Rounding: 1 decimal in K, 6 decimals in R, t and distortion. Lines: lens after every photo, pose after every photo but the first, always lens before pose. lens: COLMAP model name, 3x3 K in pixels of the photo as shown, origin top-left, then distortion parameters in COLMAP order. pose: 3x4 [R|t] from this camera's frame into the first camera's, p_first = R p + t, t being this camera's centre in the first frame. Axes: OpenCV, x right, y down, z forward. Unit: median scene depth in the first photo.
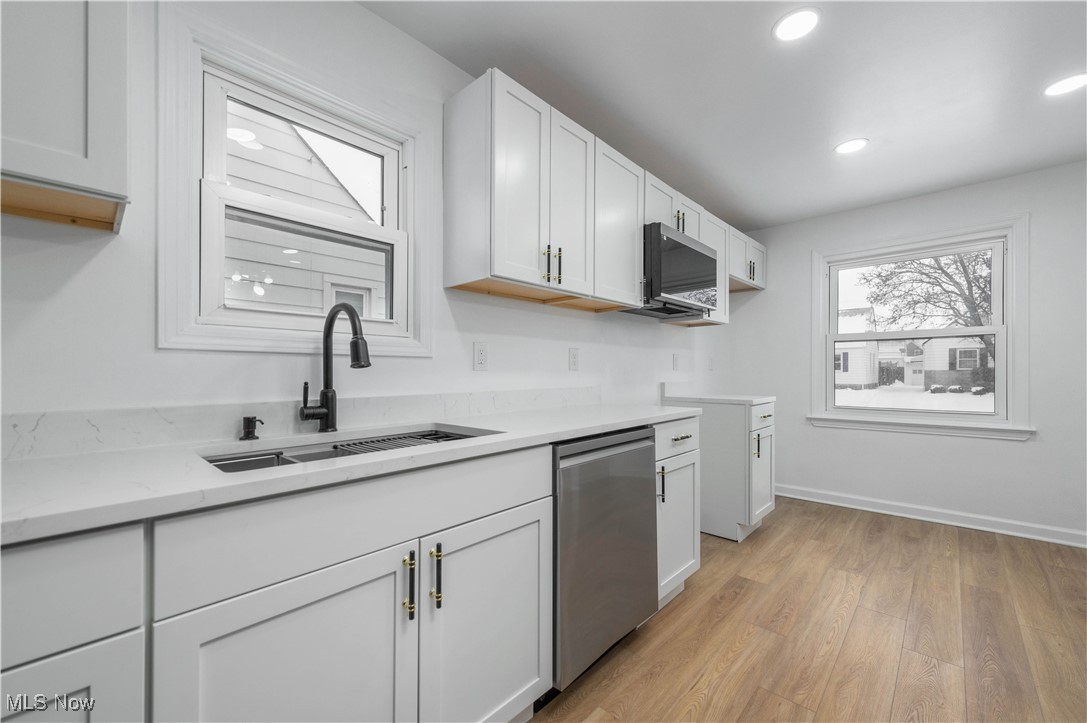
lens RADIAL K [[429.8, 0, 562.7], [0, 429.8, 371.5], [0, 0, 1]] dist [0.010935, -0.003582]
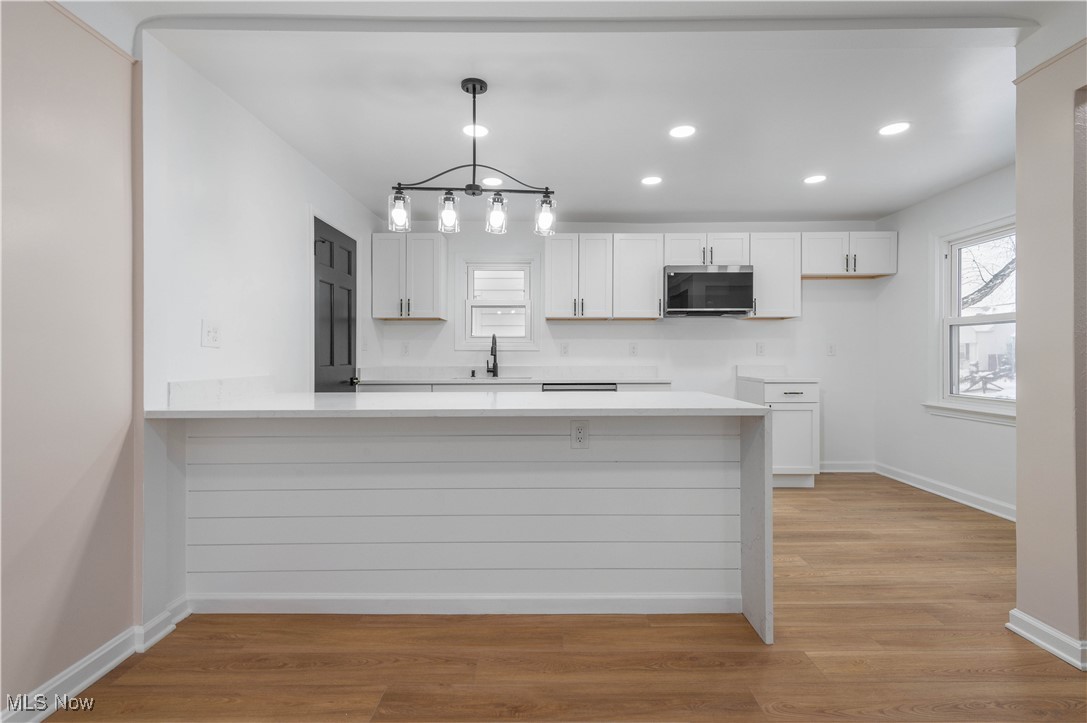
lens RADIAL K [[496.4, 0, 552.5], [0, 496.4, 348.8], [0, 0, 1]] dist [0.011330, -0.001620]
pose [[0.676071, -0.006717, -0.736806, 1.588680], [0.000205, 0.999960, -0.008928, -0.017510], [0.736836, 0.005885, 0.676045, -0.720473]]
